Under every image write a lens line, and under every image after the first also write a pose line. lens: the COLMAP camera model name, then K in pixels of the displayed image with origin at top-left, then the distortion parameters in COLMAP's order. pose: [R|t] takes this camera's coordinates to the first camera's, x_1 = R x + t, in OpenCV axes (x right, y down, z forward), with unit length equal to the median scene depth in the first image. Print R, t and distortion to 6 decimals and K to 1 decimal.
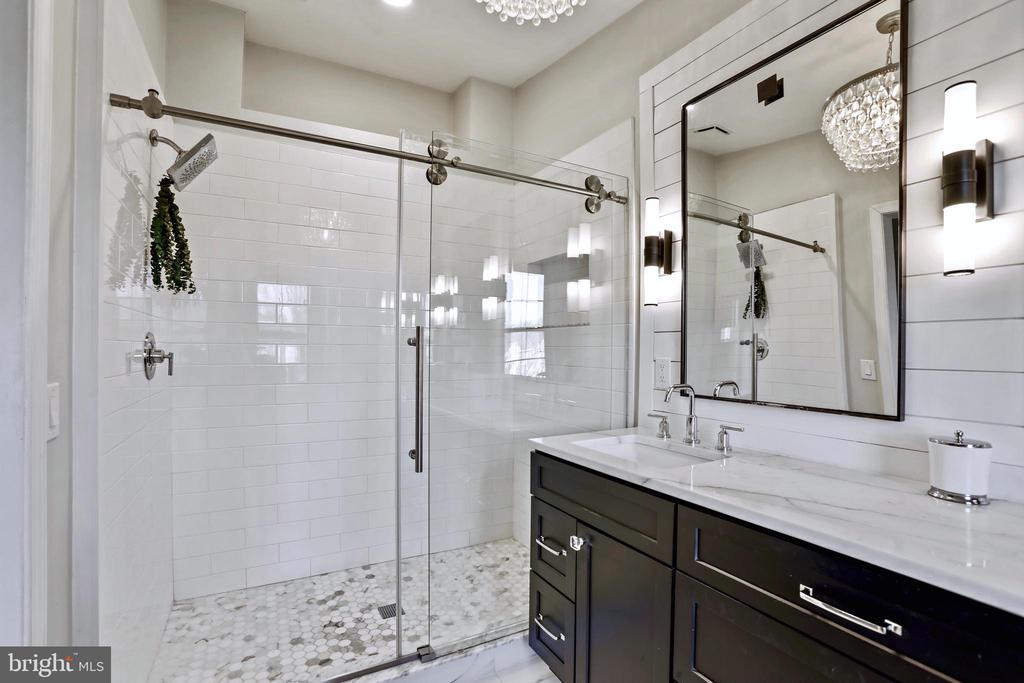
lens RADIAL K [[473.5, 0, 508.7], [0, 473.5, 345.7], [0, 0, 1]] dist [-0.098693, 0.042571]
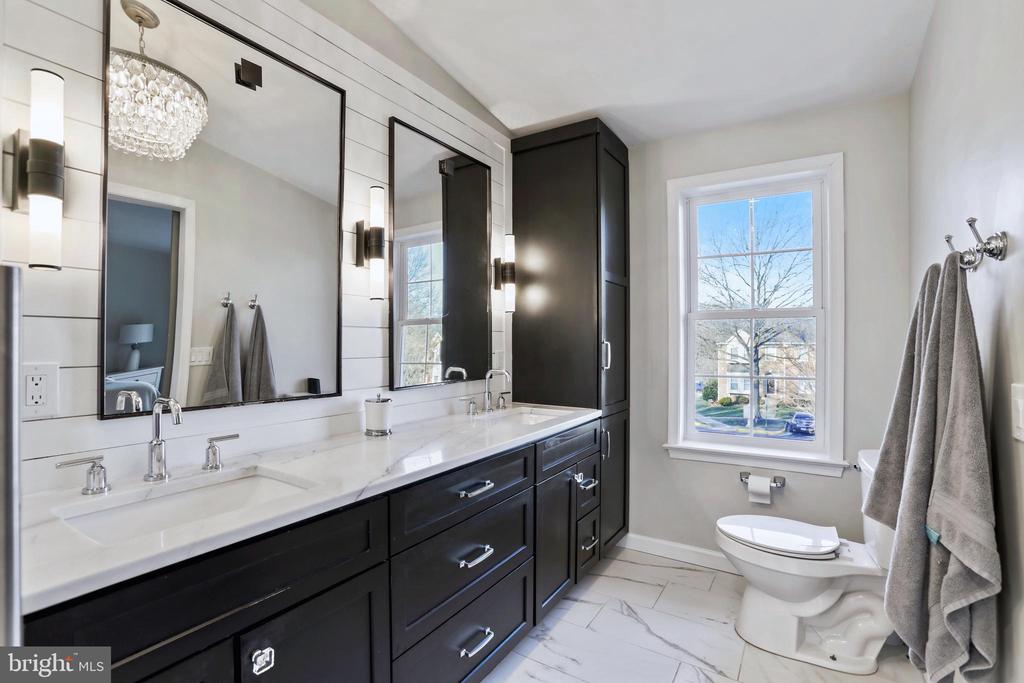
lens RADIAL K [[473.5, 0, 508.7], [0, 473.5, 345.7], [0, 0, 1]] dist [-0.098693, 0.042571]
pose [[-0.497834, -0.002192, 0.867270, -0.648537], [-0.001842, 0.999997, 0.001470, 0.006392], [-0.867271, -0.000866, -0.497836, 1.226673]]
